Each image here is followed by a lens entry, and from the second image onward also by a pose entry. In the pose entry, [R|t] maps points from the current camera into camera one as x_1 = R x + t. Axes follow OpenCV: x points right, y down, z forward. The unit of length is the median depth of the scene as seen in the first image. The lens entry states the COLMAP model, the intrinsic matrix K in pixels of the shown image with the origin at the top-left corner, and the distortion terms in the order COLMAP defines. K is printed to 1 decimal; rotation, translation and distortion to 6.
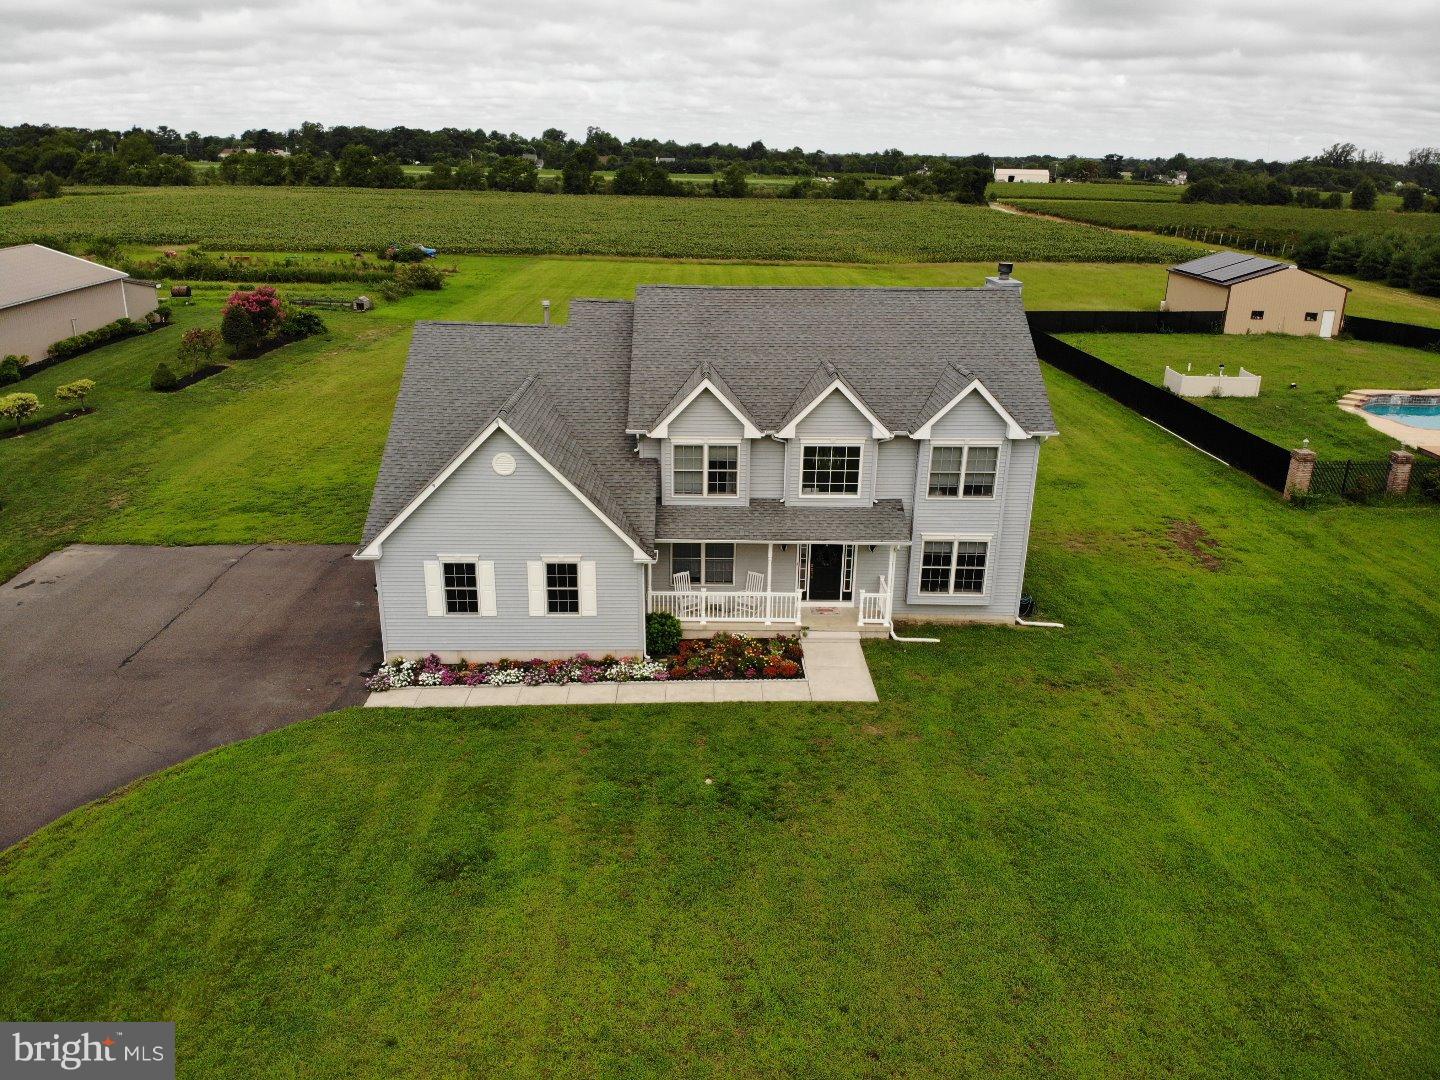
lens RADIAL K [[1053.1, 0, 720.0], [0, 1053.1, 540.0], [0, 0, 1]] dist [0.181093, -0.411587]
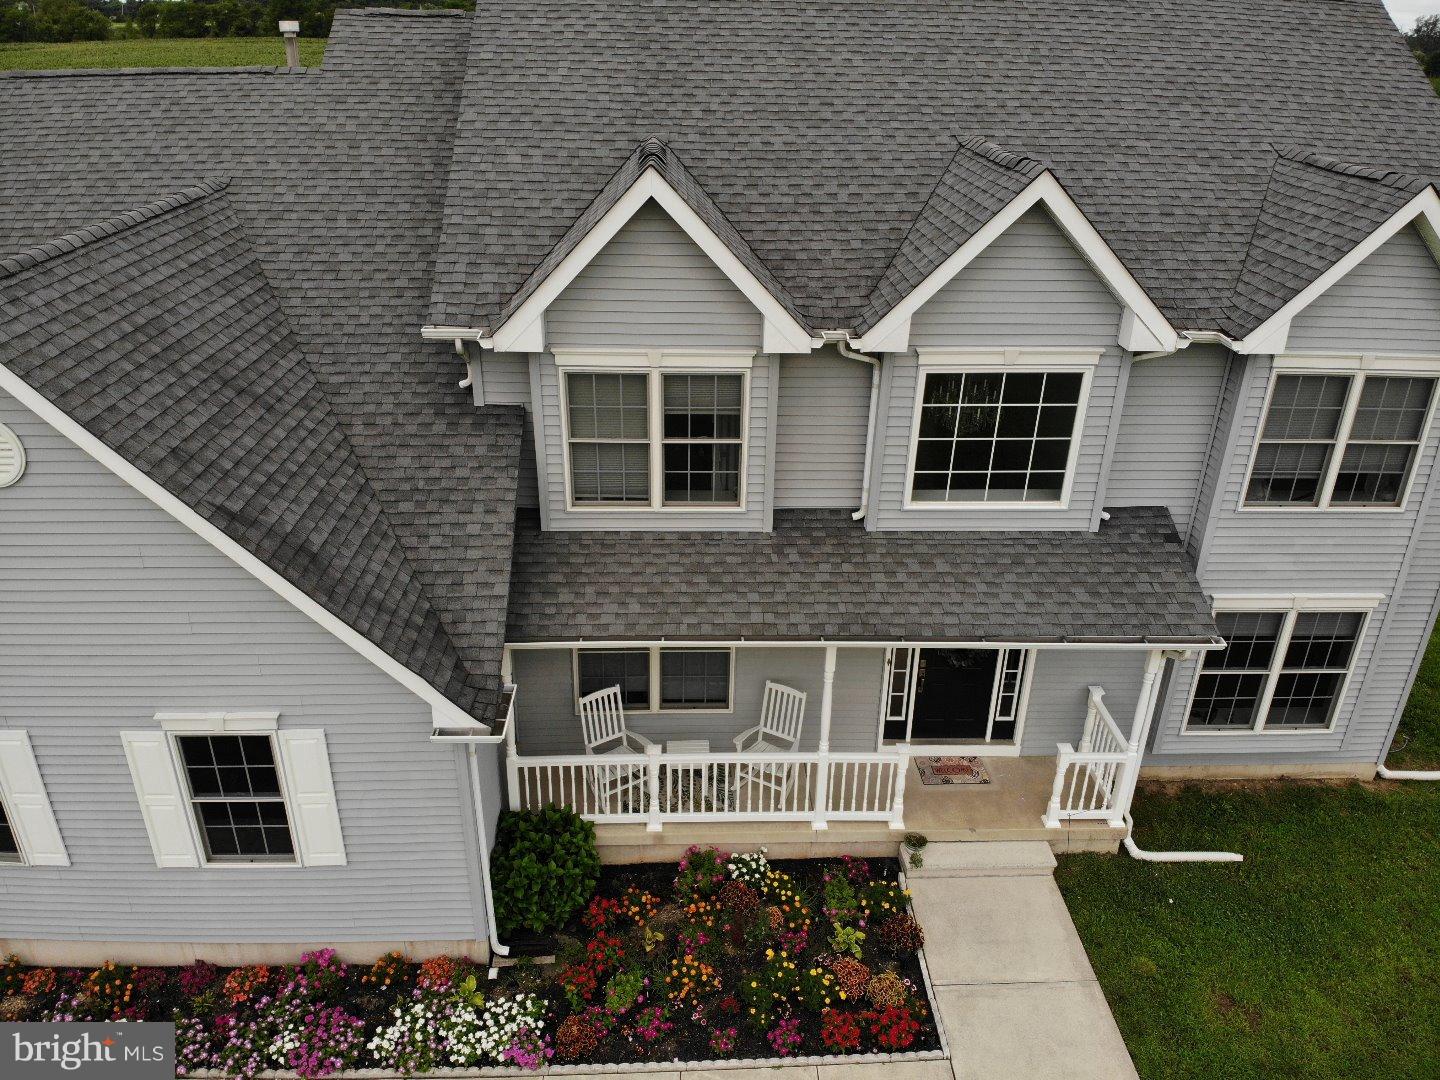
lens RADIAL K [[1053.1, 0, 720.0], [0, 1053.1, 540.0], [0, 0, 1]] dist [0.181093, -0.411587]
pose [[0.999742, -0.005997, 0.021890, 0.000352], [0.003549, 0.993903, 0.110201, -0.071372], [-0.022417, -0.110095, 0.993668, 0.623336]]
